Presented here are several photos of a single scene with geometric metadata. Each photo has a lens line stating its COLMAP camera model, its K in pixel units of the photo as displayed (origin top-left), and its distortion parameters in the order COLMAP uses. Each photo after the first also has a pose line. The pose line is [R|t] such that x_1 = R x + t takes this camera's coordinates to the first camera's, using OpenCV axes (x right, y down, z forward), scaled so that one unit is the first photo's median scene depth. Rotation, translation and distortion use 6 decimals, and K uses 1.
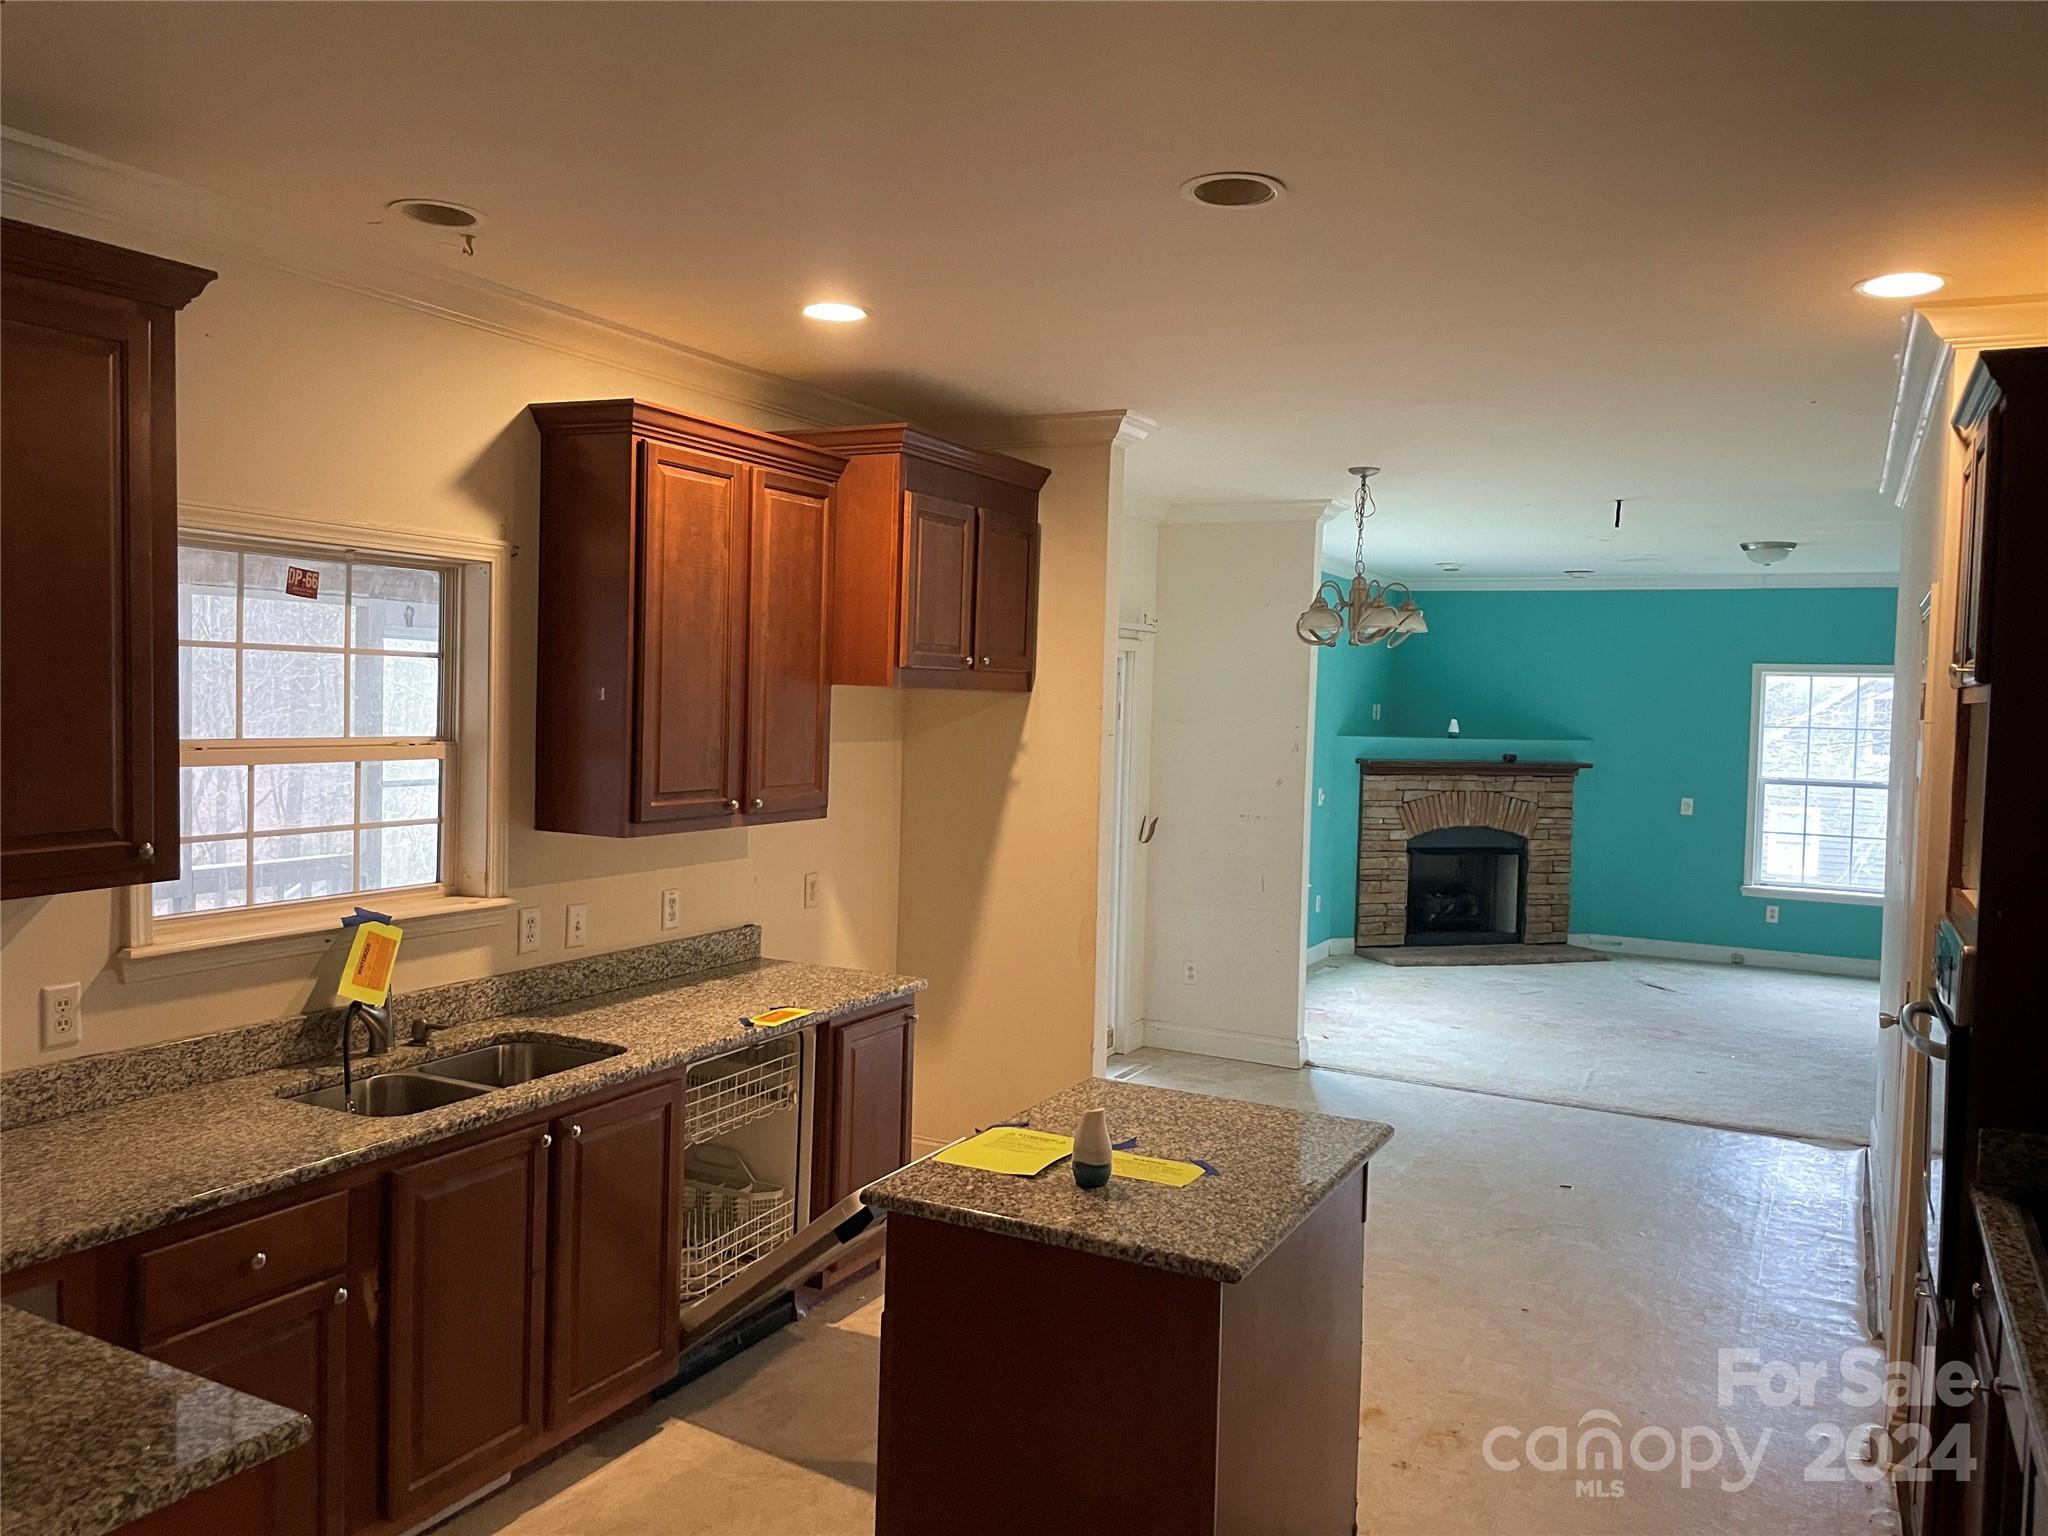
lens RADIAL K [[1560.7, 0, 1016.3], [0, 1560.7, 757.4], [0, 0, 1]] dist [0.034677, -0.044644]
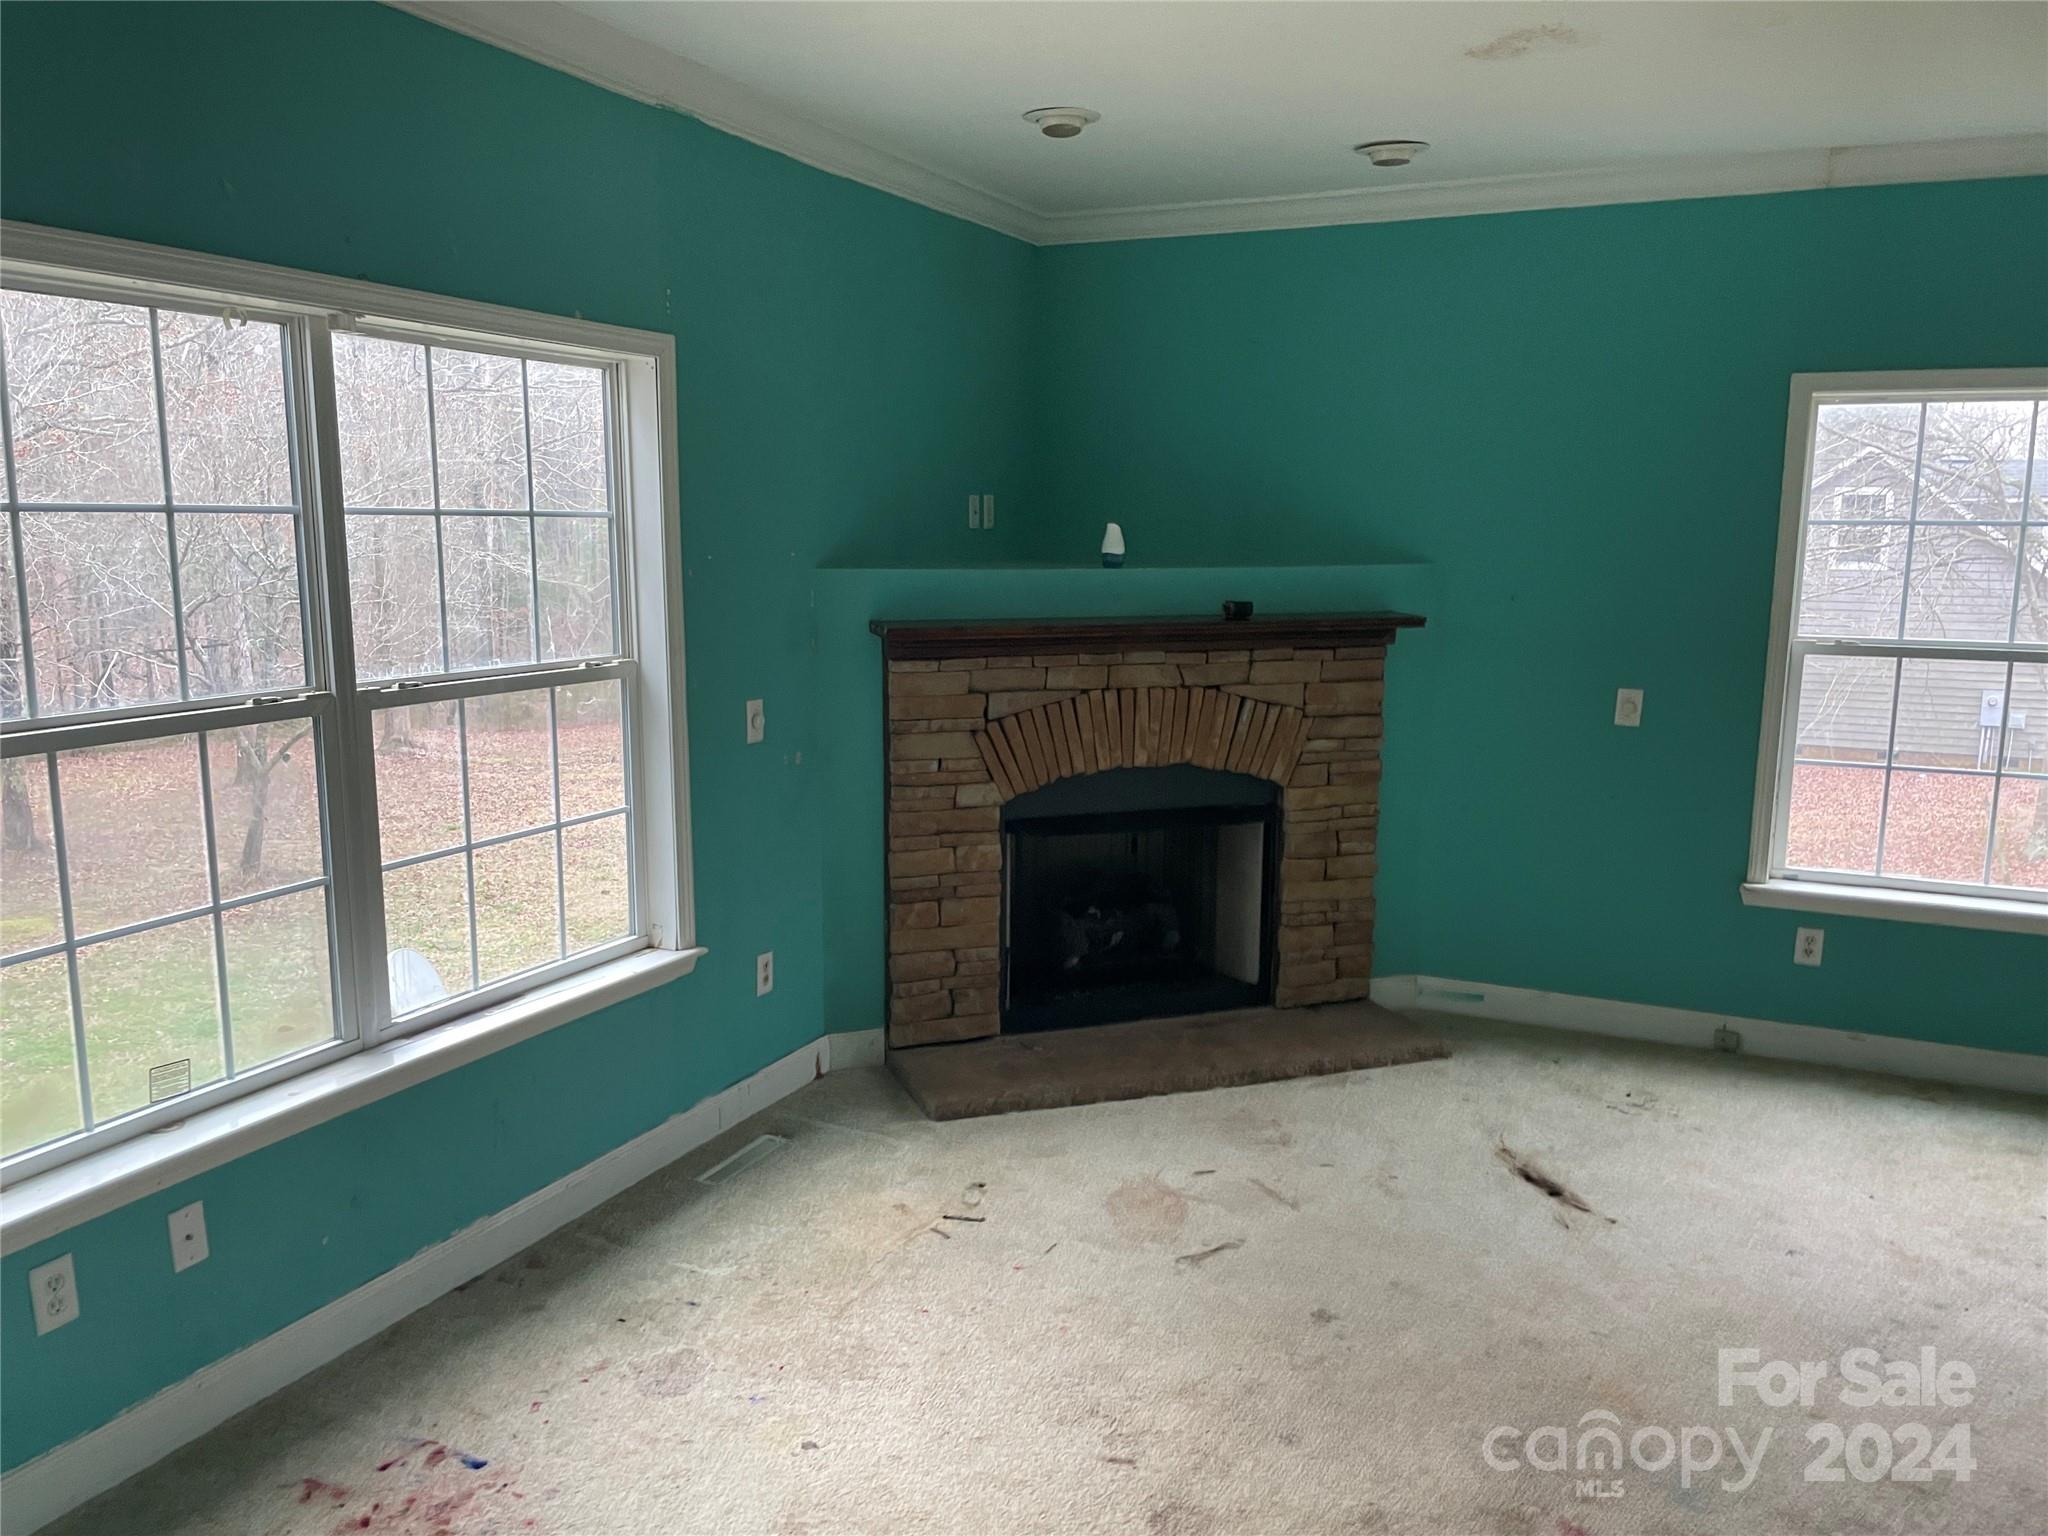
lens RADIAL K [[1560.7, 0, 1007.3], [0, 1560.7, 802.5], [0, 0, 1]] dist [0.034677, -0.044644]
pose [[0.999017, -0.029779, 0.032831, 0.237769], [0.024841, 0.989593, 0.141736, -0.009910], [-0.036710, -0.140782, 0.989360, 0.566348]]
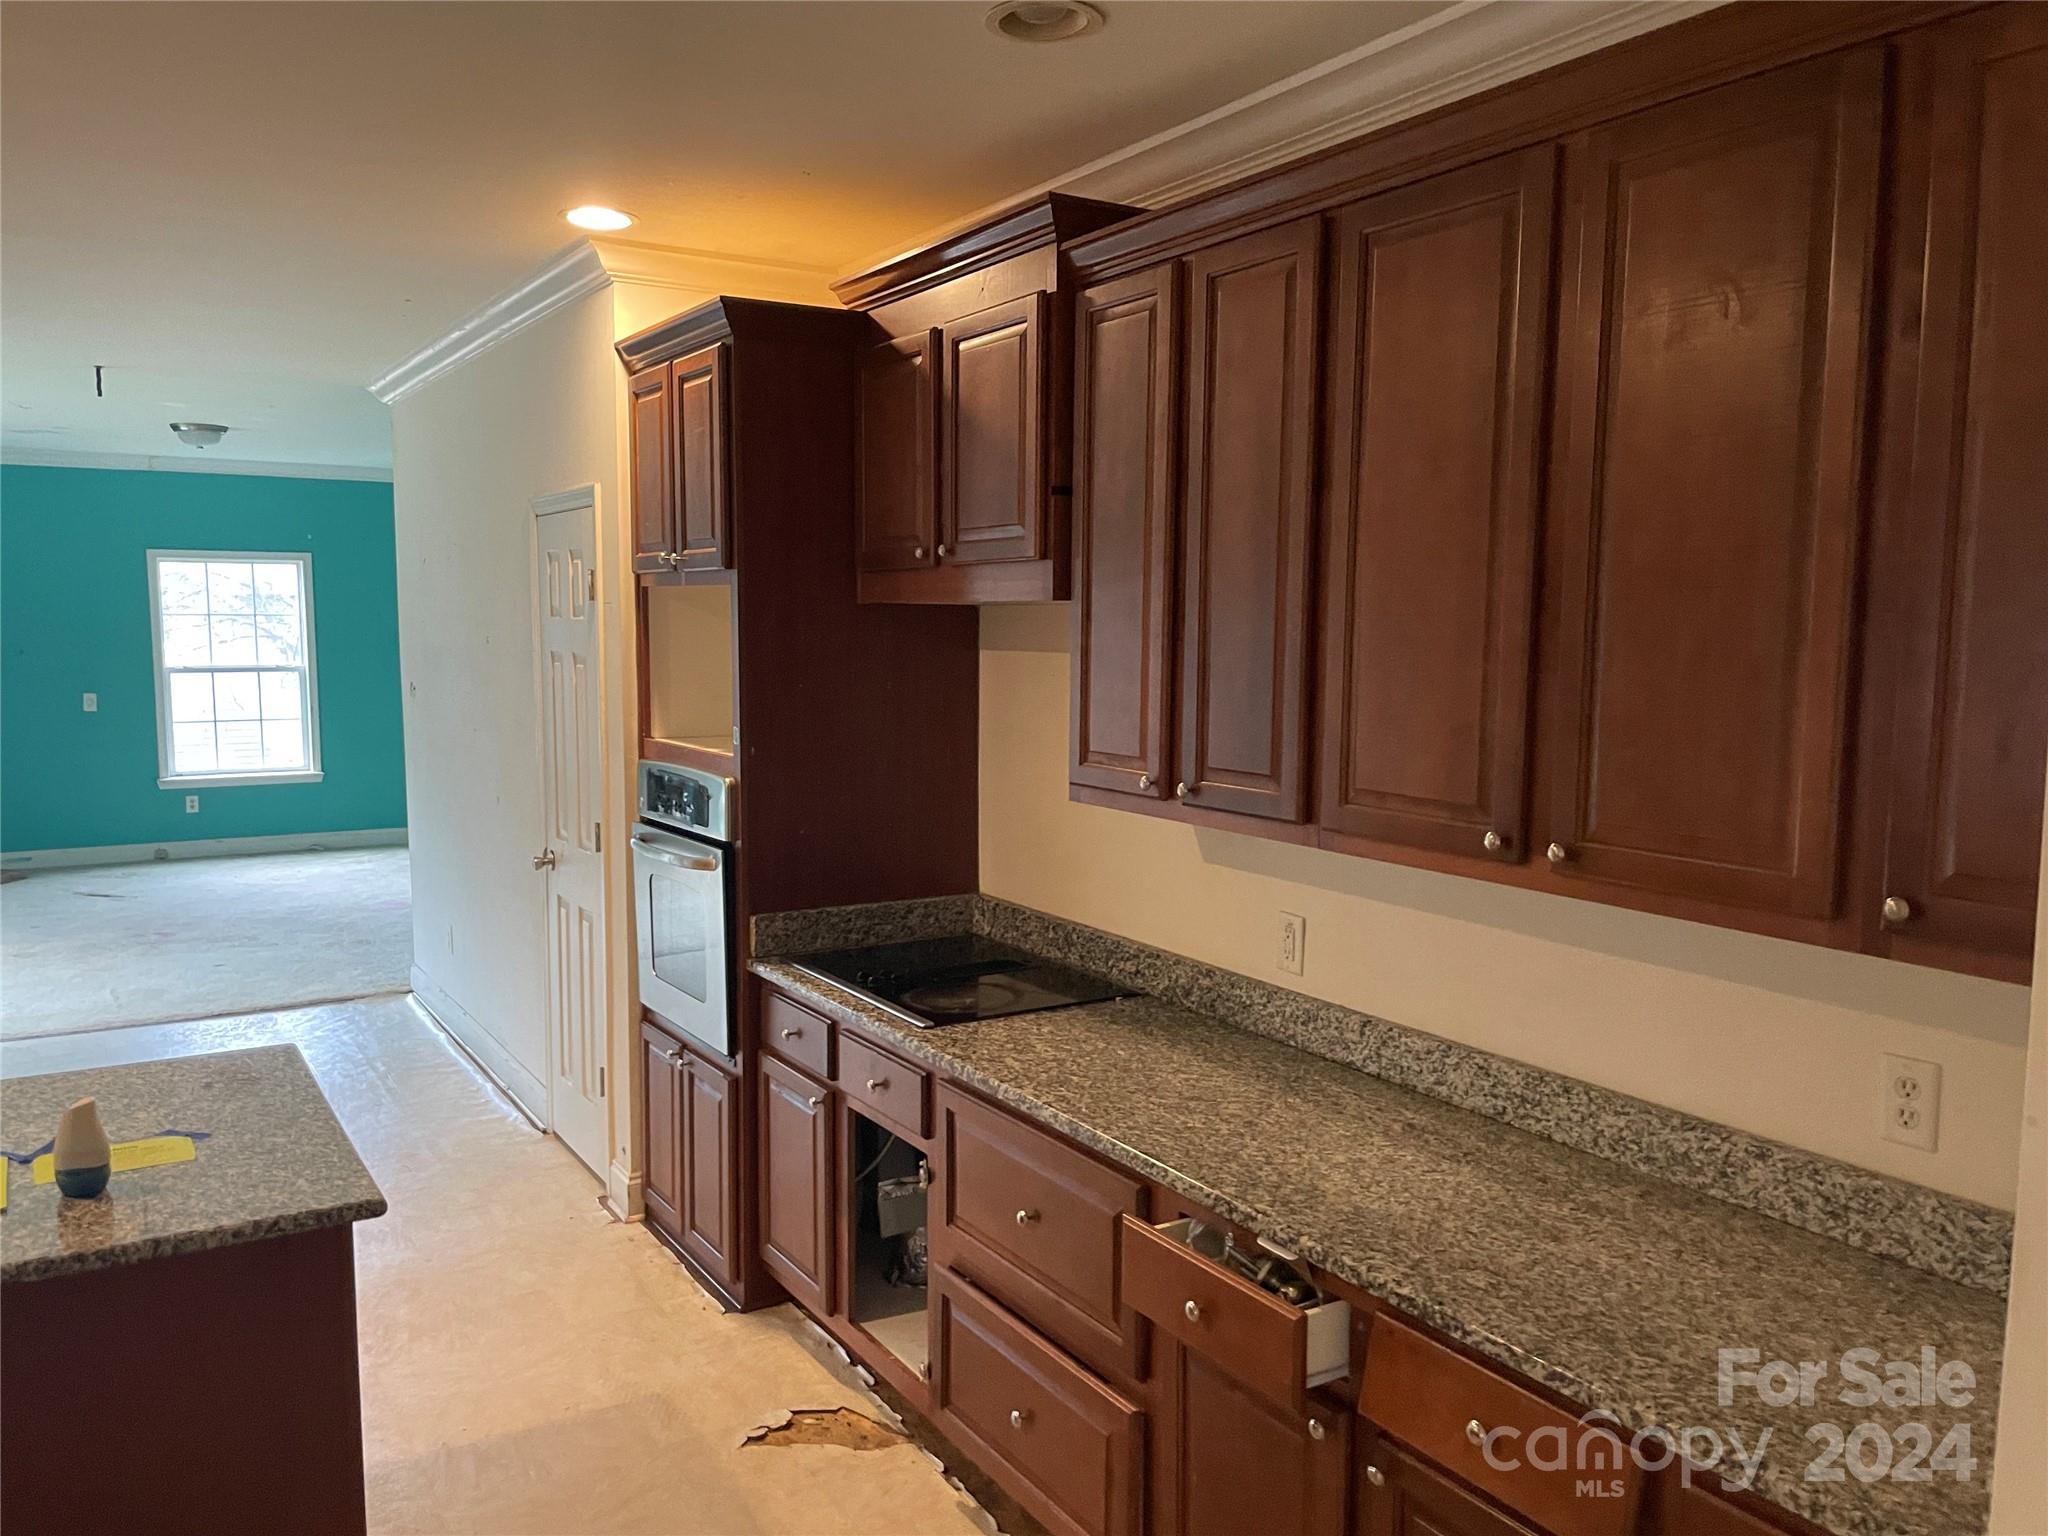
lens RADIAL K [[1560.7, 0, 1015.3], [0, 1560.7, 777.2], [0, 0, 1]] dist [0.034677, -0.044644]
pose [[0.501333, -0.114866, 0.857596, -0.106385], [0.043072, 0.993233, 0.107855, -0.001776], [-0.864182, -0.017133, 0.502888, 0.050715]]
